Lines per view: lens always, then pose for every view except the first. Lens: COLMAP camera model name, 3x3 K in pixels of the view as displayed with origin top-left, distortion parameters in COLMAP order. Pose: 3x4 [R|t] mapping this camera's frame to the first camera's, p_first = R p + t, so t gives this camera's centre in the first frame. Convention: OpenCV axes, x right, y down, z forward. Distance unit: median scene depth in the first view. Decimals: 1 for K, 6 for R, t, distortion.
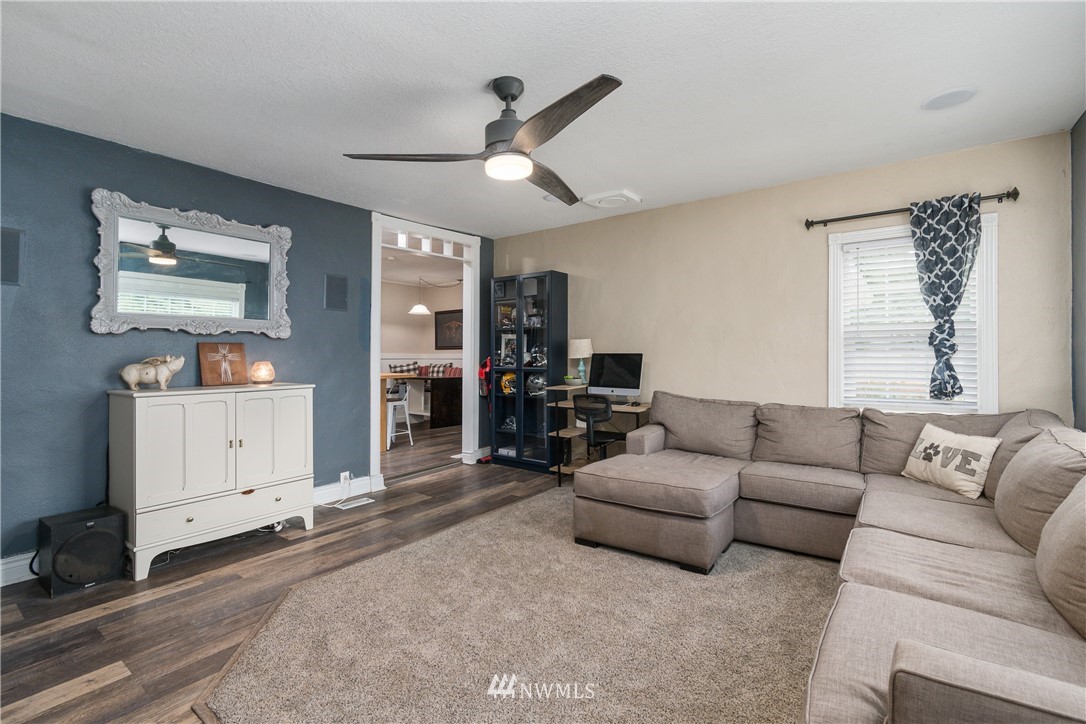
lens RADIAL K [[489.8, 0, 544.5], [0, 489.8, 356.5], [0, 0, 1]] dist [0.000349, -0.000062]
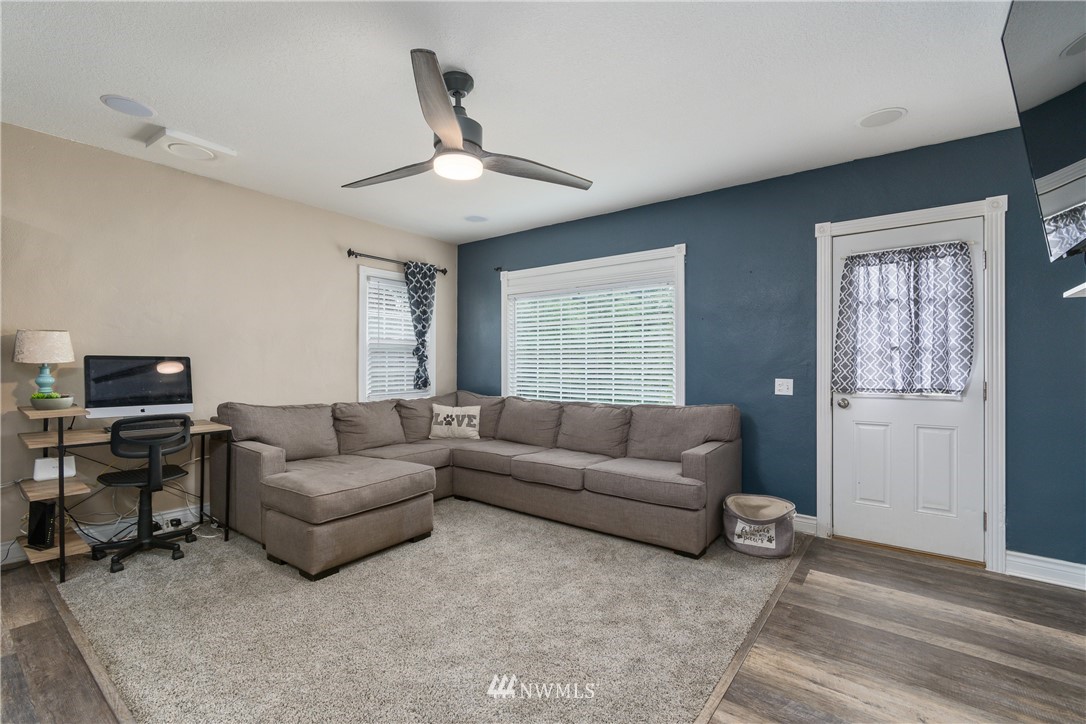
lens RADIAL K [[479.0, 0, 527.1], [0, 479.0, 366.9], [0, 0, 1]] dist [0.031293, -0.000260]
pose [[0.047605, -0.006166, 0.998847, -0.740750], [-0.004358, 0.999970, 0.006380, 0.003352], [-0.998857, -0.004657, 0.047576, 0.585451]]
